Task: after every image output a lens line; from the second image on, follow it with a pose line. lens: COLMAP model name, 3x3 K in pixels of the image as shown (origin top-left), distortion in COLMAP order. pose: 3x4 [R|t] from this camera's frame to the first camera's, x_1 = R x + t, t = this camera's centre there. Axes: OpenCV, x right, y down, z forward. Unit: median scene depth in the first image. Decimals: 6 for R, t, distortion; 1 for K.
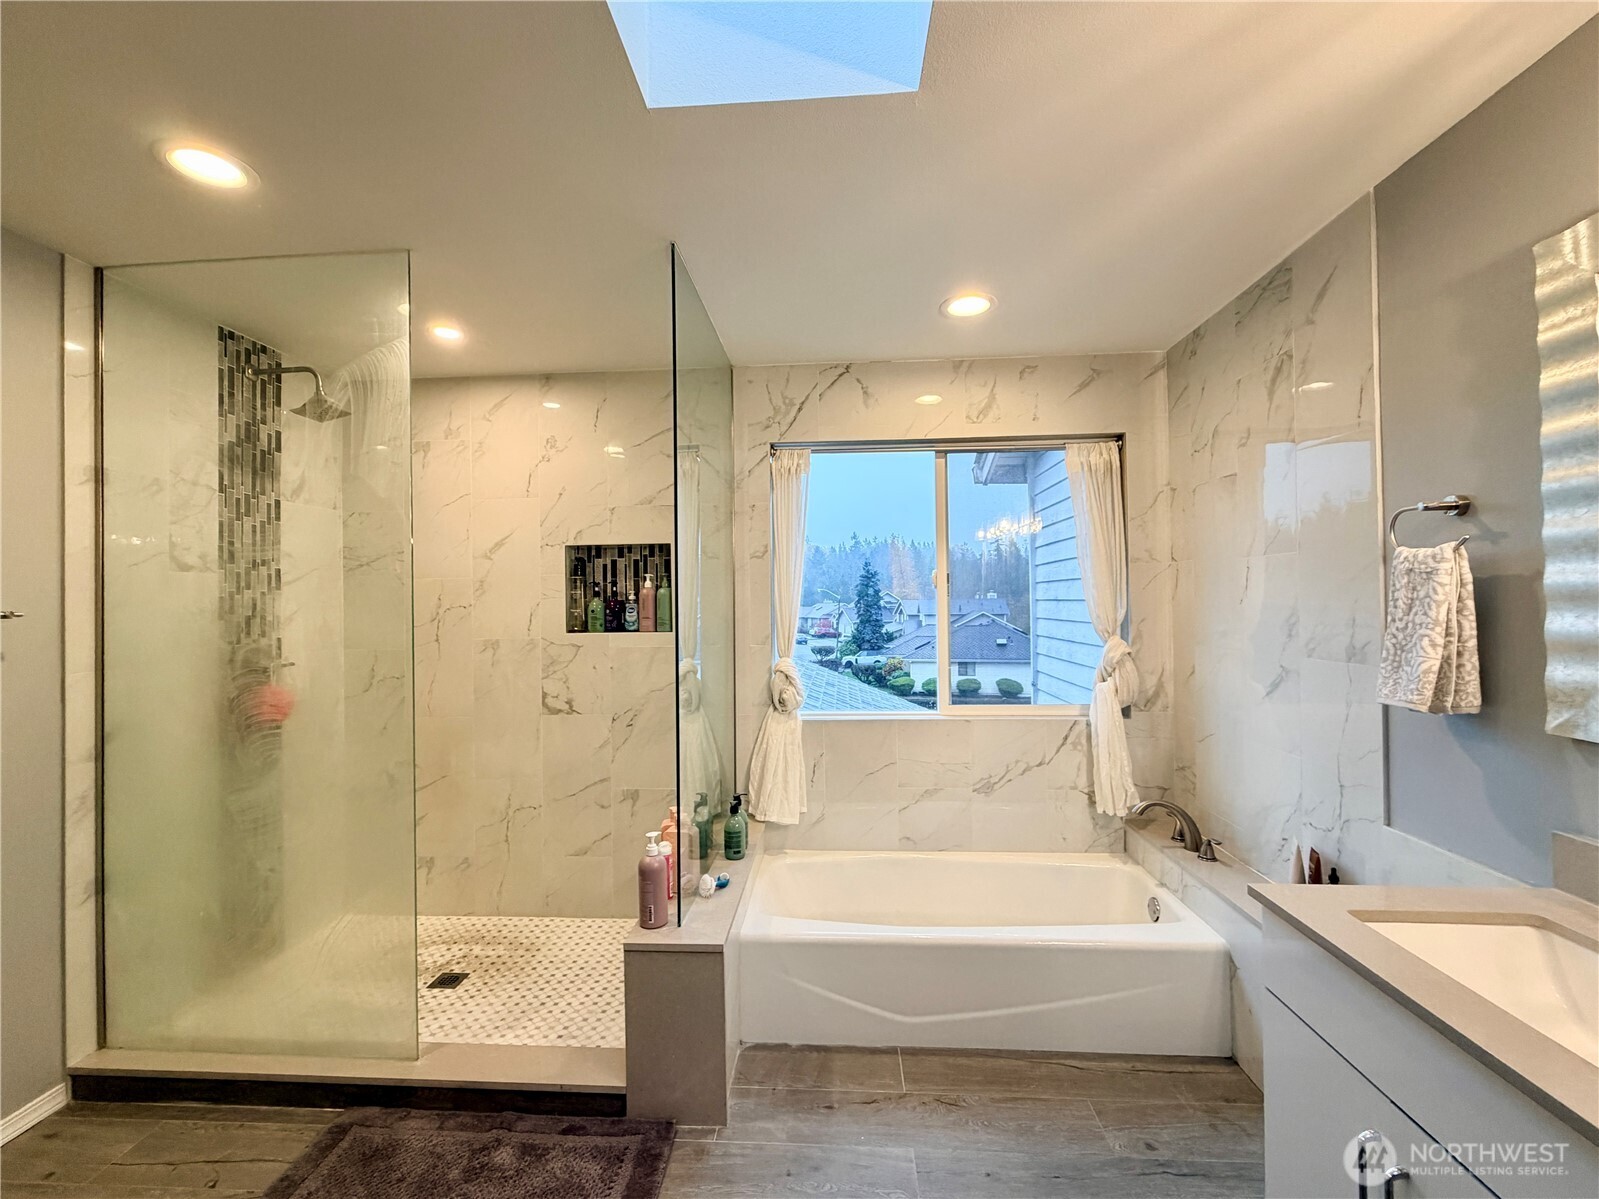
lens RADIAL K [[665.2, 0, 791.2], [0, 665.2, 595.7], [0, 0, 1]] dist [0.000174, -0.000320]
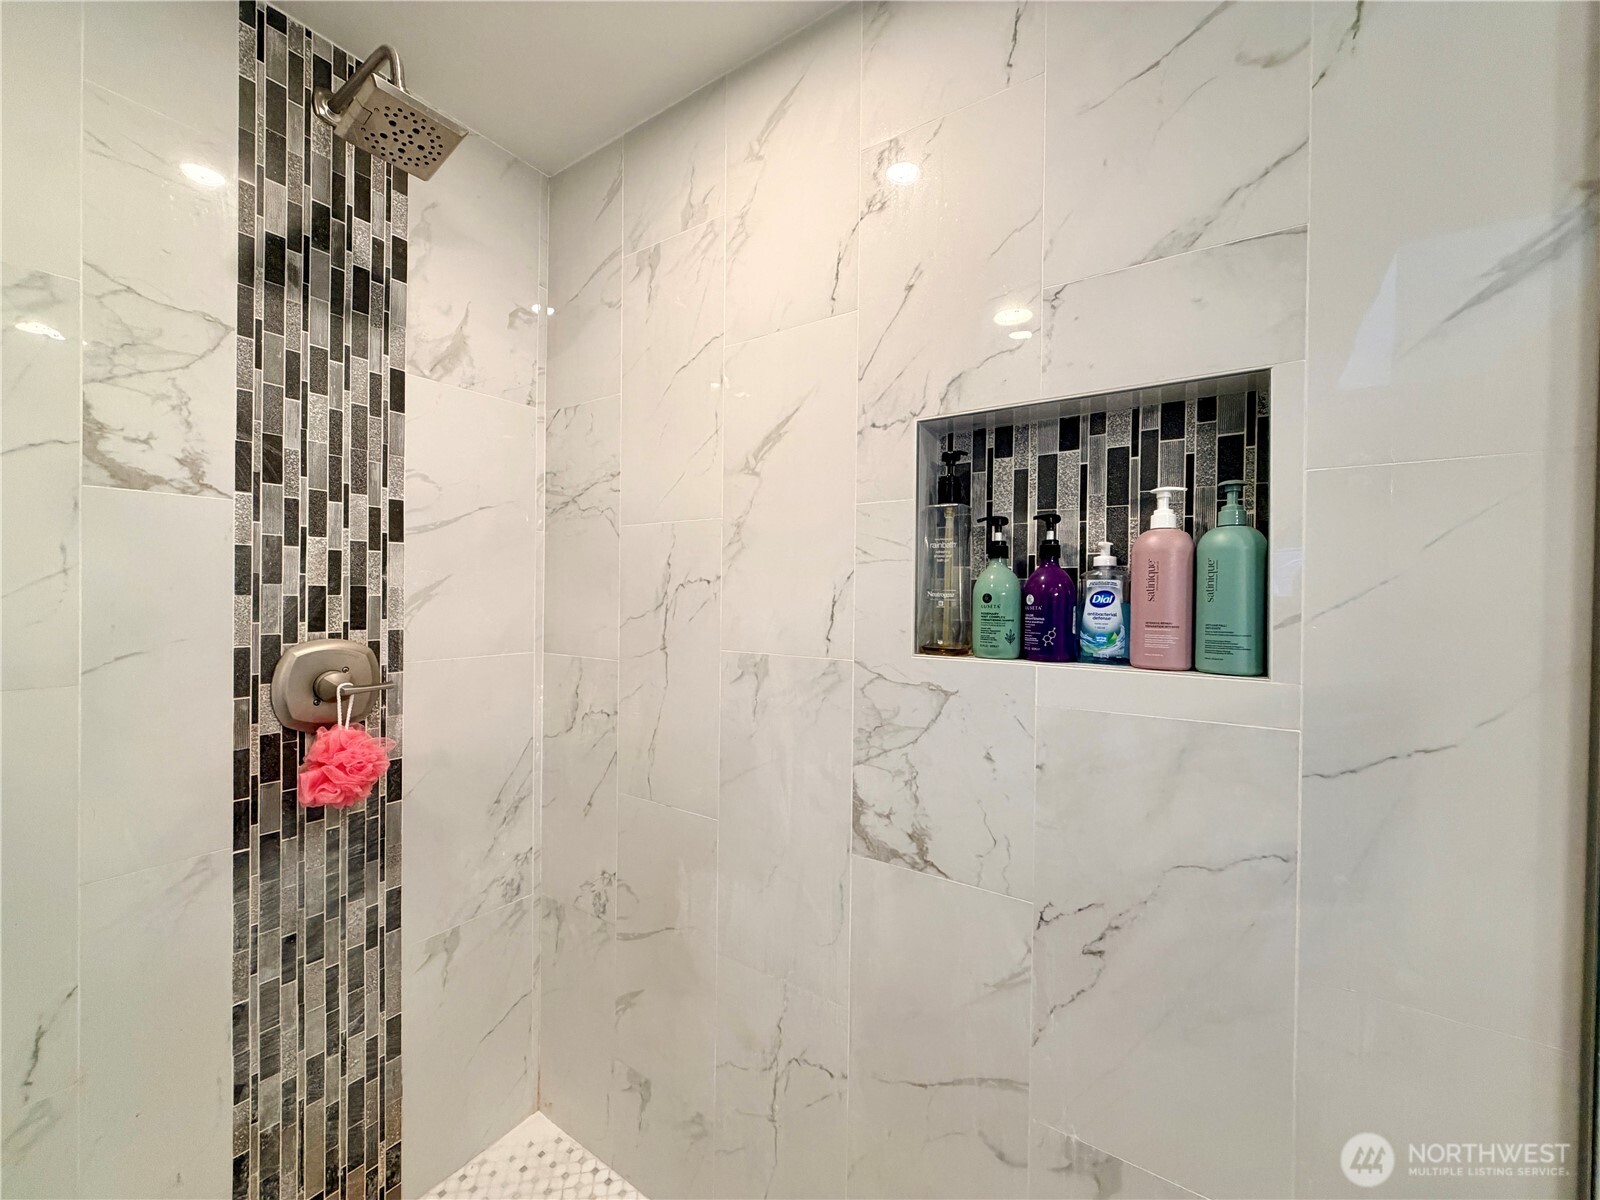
lens RADIAL K [[665.6, 0, 791.7], [0, 665.6, 596.2], [0, 0, 1]] dist [0.000174, -0.000320]
pose [[0.861472, 0.028246, -0.507018, -0.217768], [-0.018495, 0.999535, 0.024259, 0.016409], [0.507467, -0.011521, 0.861594, 0.670621]]
